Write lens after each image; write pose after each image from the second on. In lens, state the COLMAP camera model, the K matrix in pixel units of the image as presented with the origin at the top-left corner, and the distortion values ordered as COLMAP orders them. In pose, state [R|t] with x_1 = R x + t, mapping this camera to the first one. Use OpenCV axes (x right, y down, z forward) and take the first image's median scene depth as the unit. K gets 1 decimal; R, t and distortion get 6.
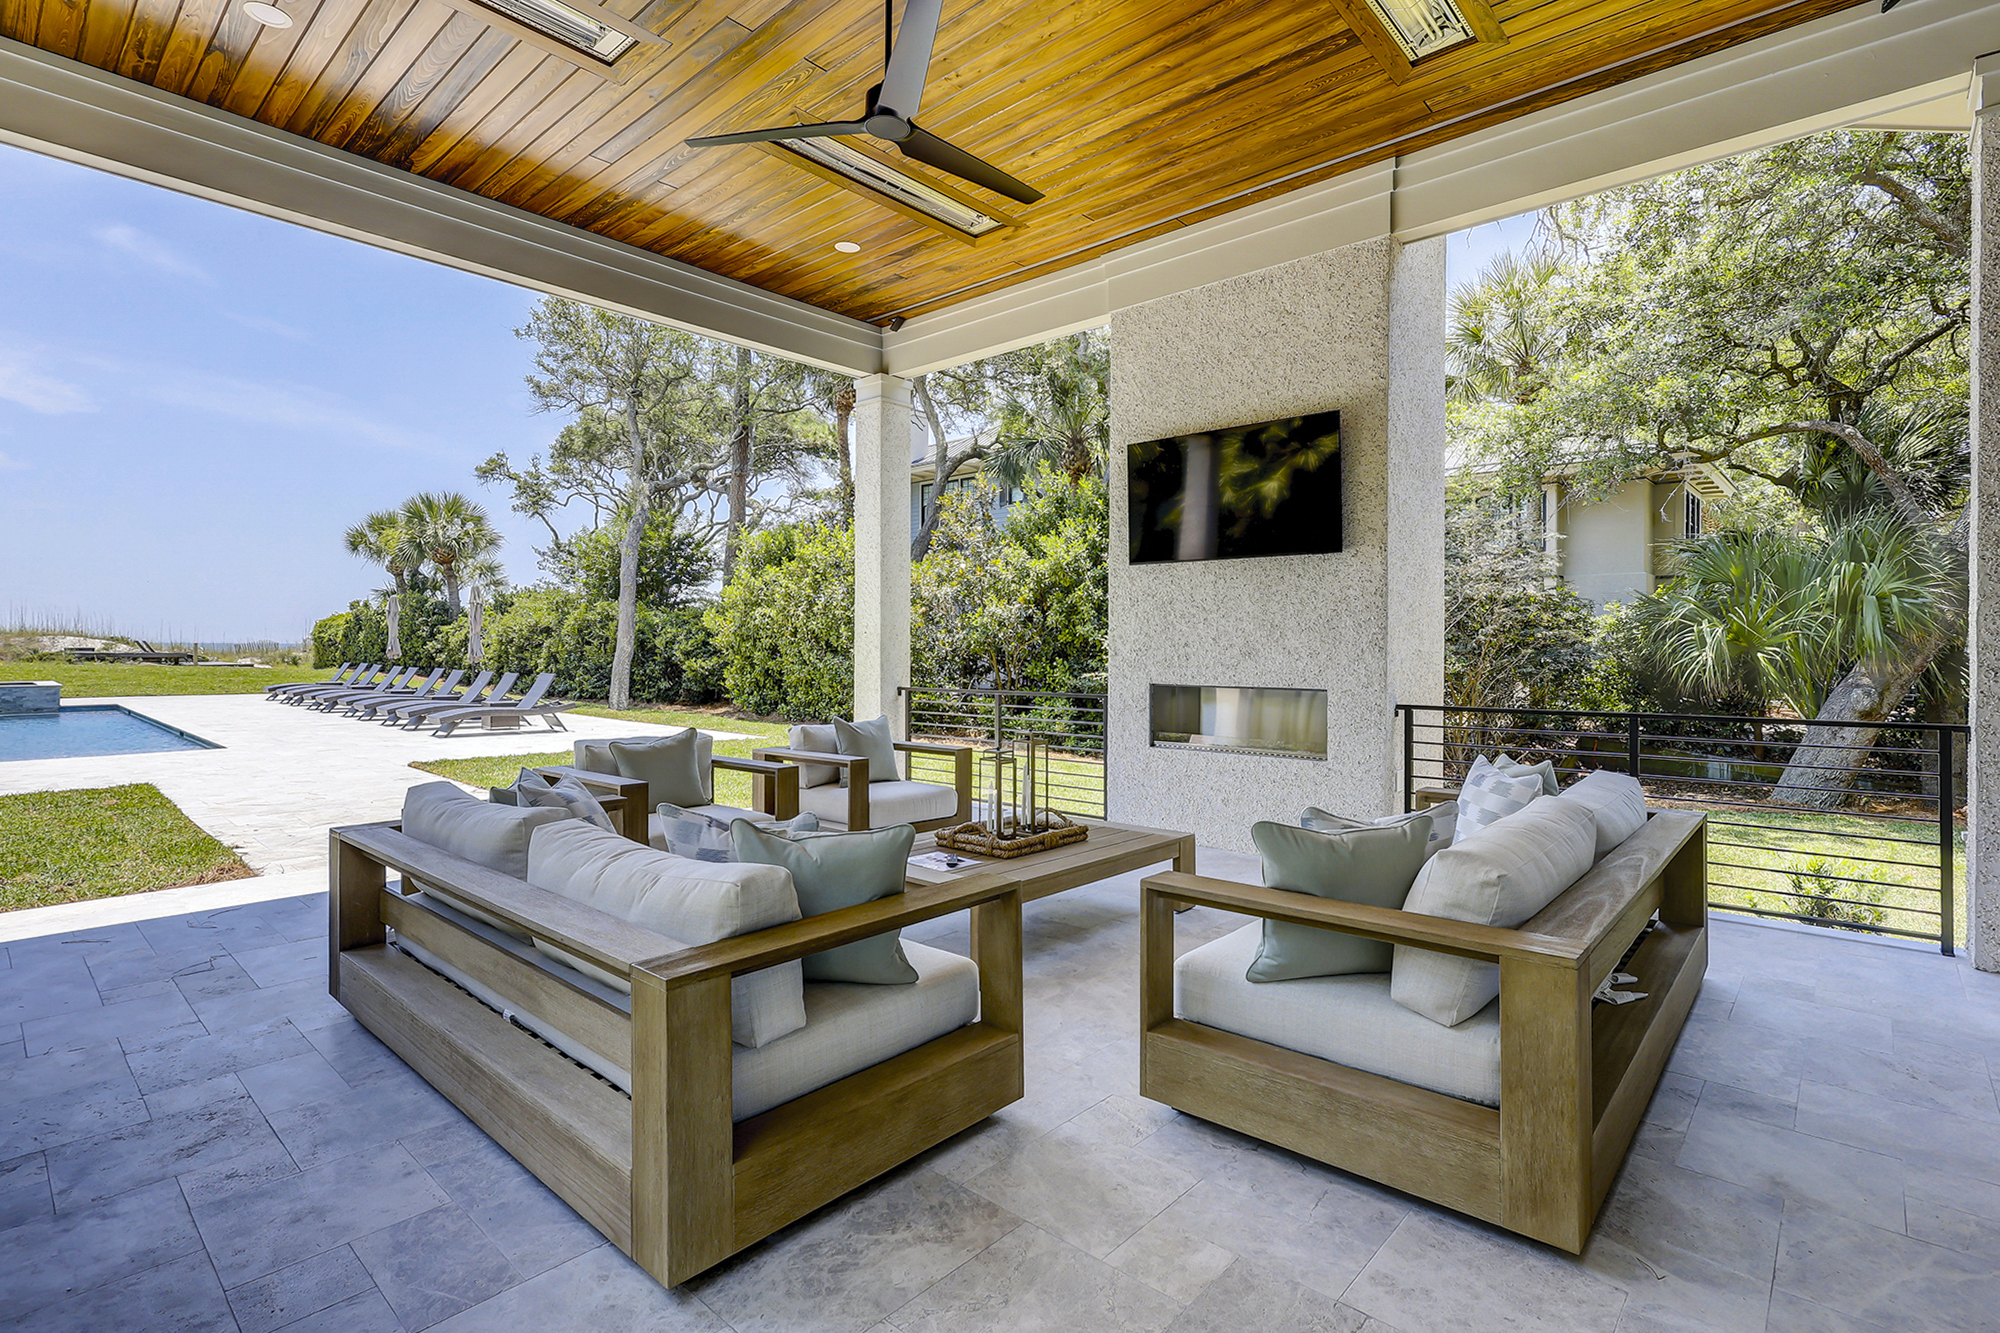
lens RADIAL K [[937.8, 0, 1029.8], [0, 937.8, 648.5], [0, 0, 1]] dist [0.000831, 0.000656]
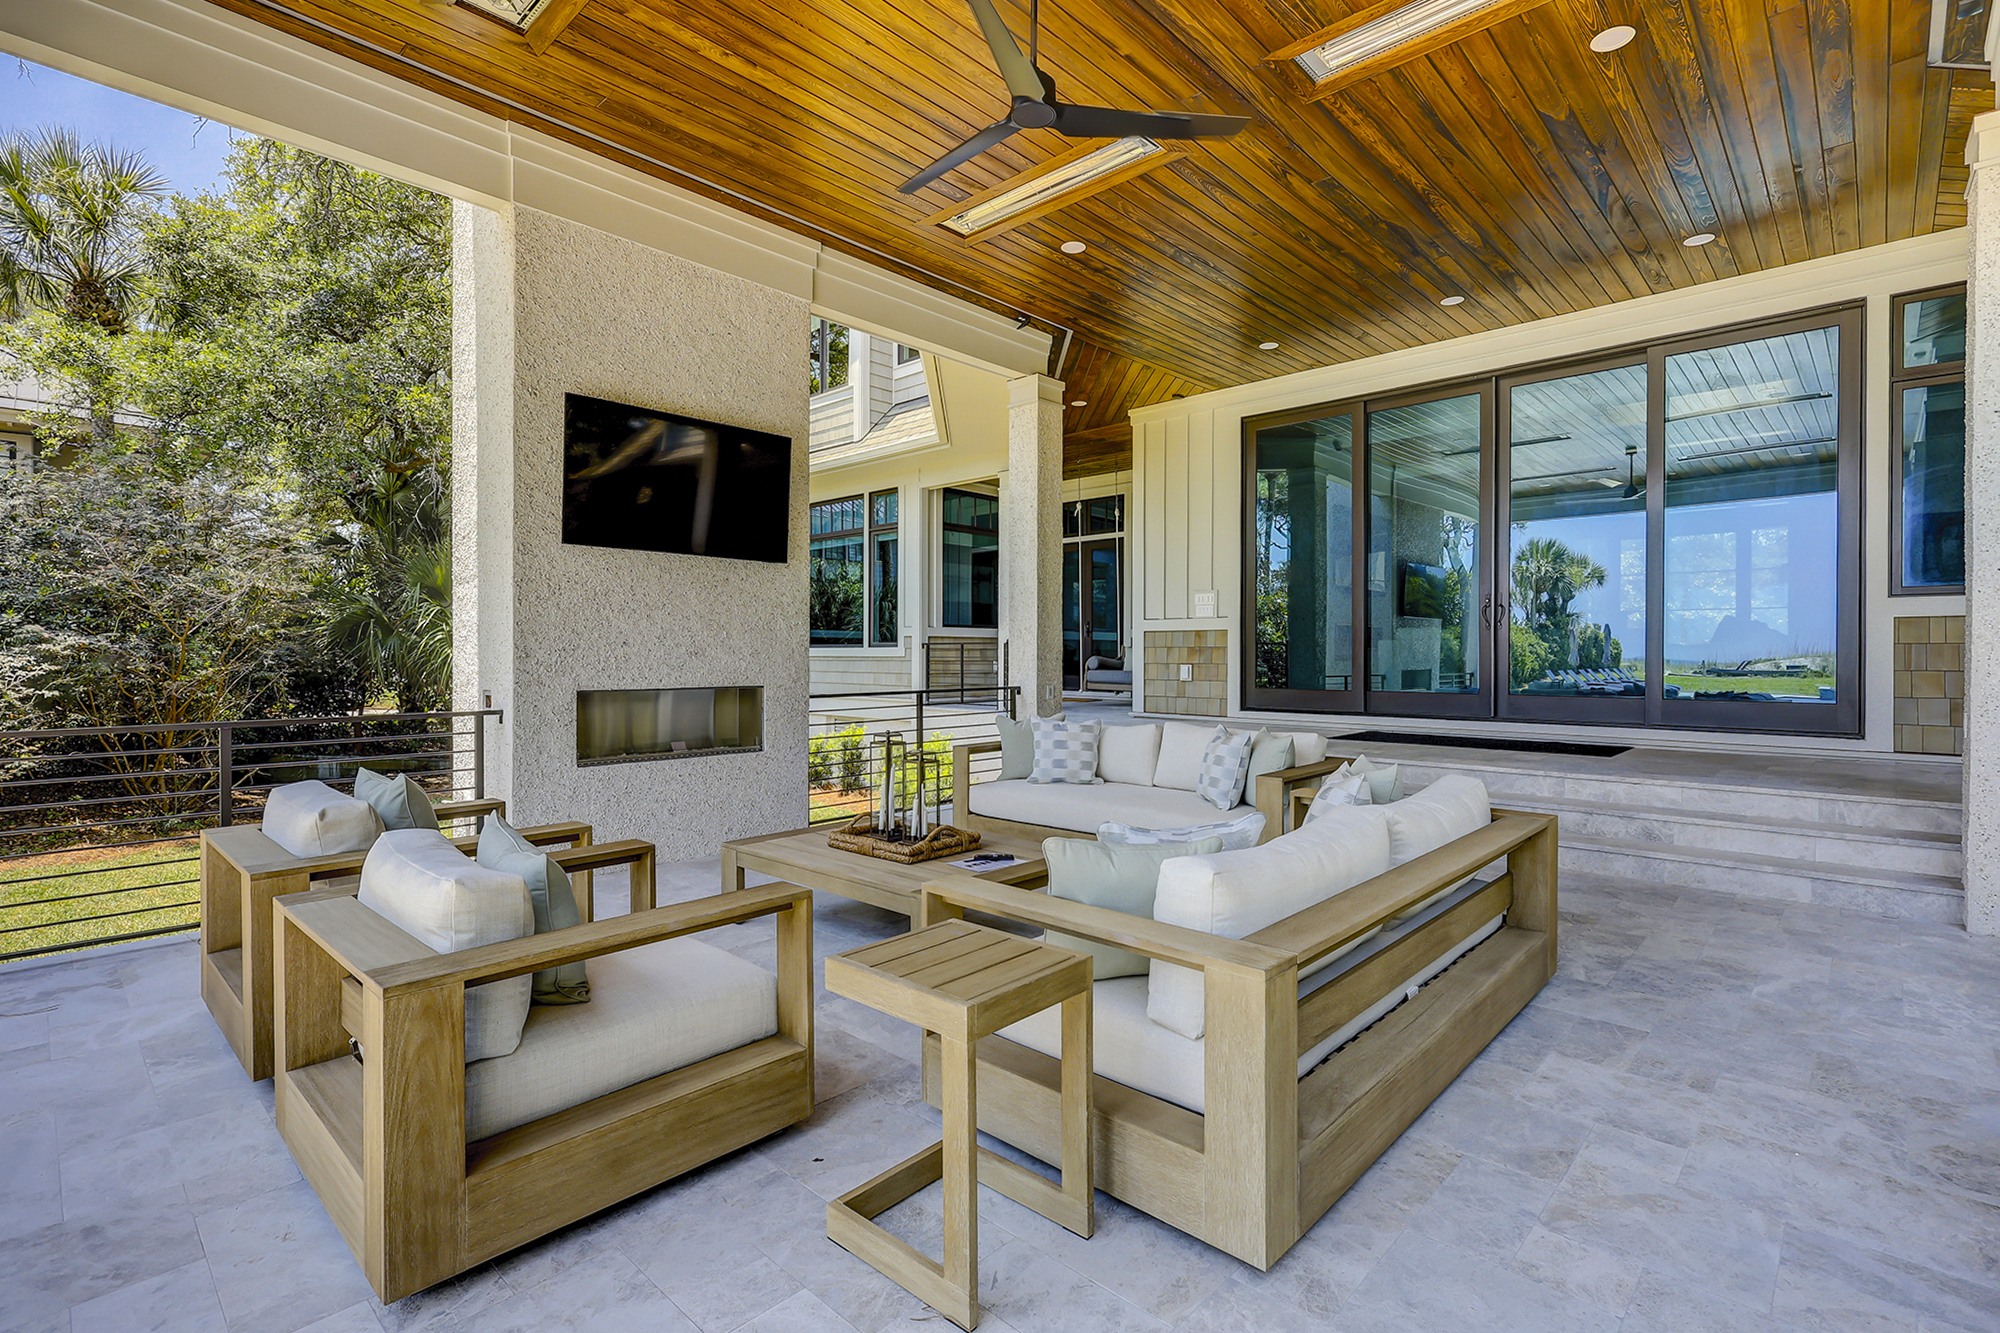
lens RADIAL K [[937.8, 0, 1014.6], [0, 937.8, 660.0], [0, 0, 1]] dist [0.000831, 0.000656]
pose [[0.032251, -0.011419, 0.999415, -0.769495], [0.001931, 0.999934, 0.011362, 0.001564], [-0.999478, 0.001563, 0.032271, 0.669553]]
